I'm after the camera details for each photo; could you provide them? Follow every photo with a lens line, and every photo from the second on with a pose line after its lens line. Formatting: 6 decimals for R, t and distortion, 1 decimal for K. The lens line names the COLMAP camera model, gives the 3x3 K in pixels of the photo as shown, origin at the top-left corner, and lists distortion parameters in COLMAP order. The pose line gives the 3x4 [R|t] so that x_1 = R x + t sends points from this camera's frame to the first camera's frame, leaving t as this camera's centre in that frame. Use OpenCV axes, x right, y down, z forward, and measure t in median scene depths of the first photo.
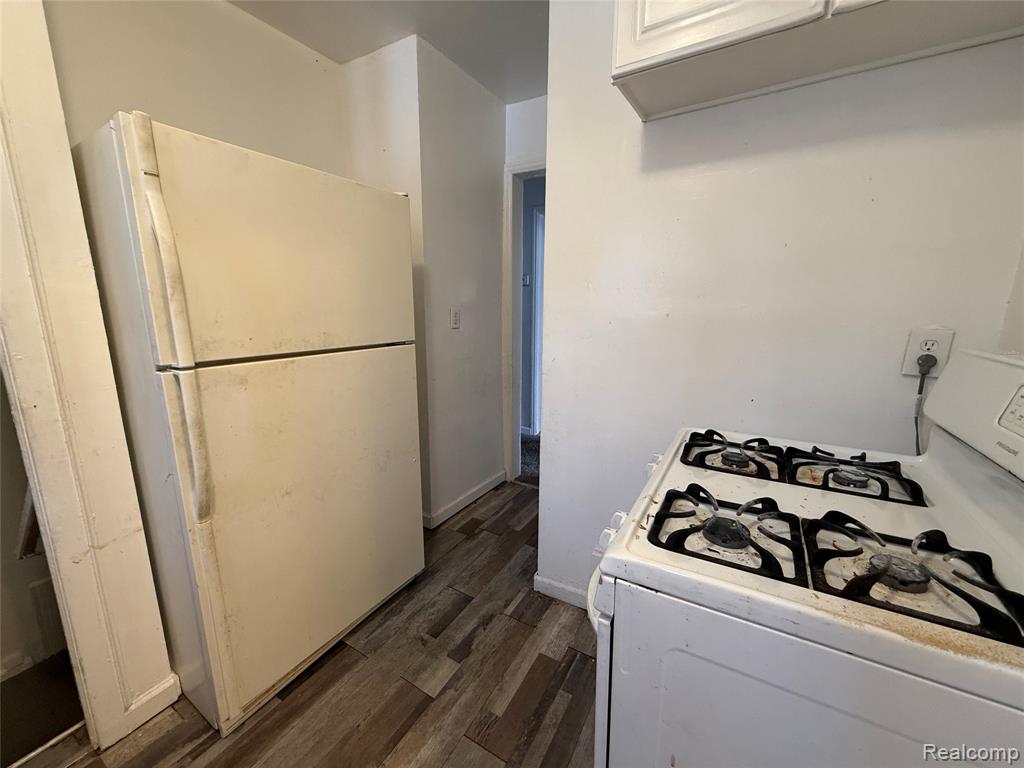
lens RADIAL K [[406.7, 0, 511.7], [0, 406.7, 384.8], [0, 0, 1]] dist [-0.001591, 0.000262]
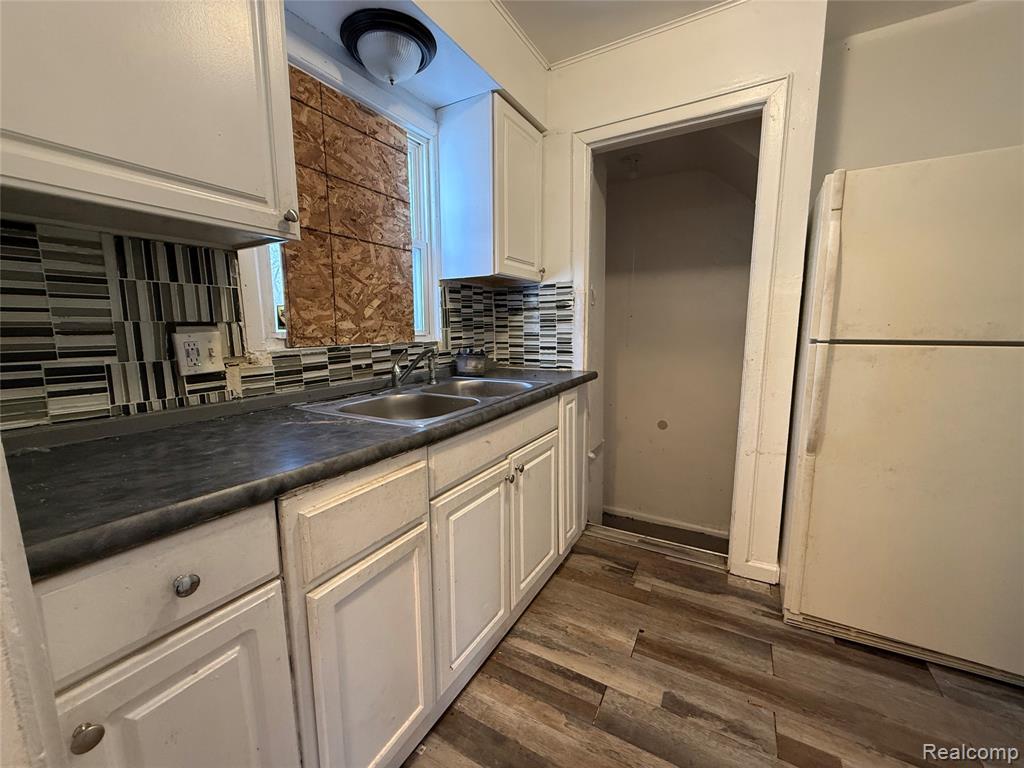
lens RADIAL K [[406.7, 0, 511.5], [0, 406.7, 385.2], [0, 0, 1]] dist [-0.001591, 0.000262]
pose [[0.015157, 0.138151, -0.990295, 0.503074], [-0.189380, 0.972879, 0.132823, 0.103039], [0.981787, 0.185529, 0.040909, -0.083019]]
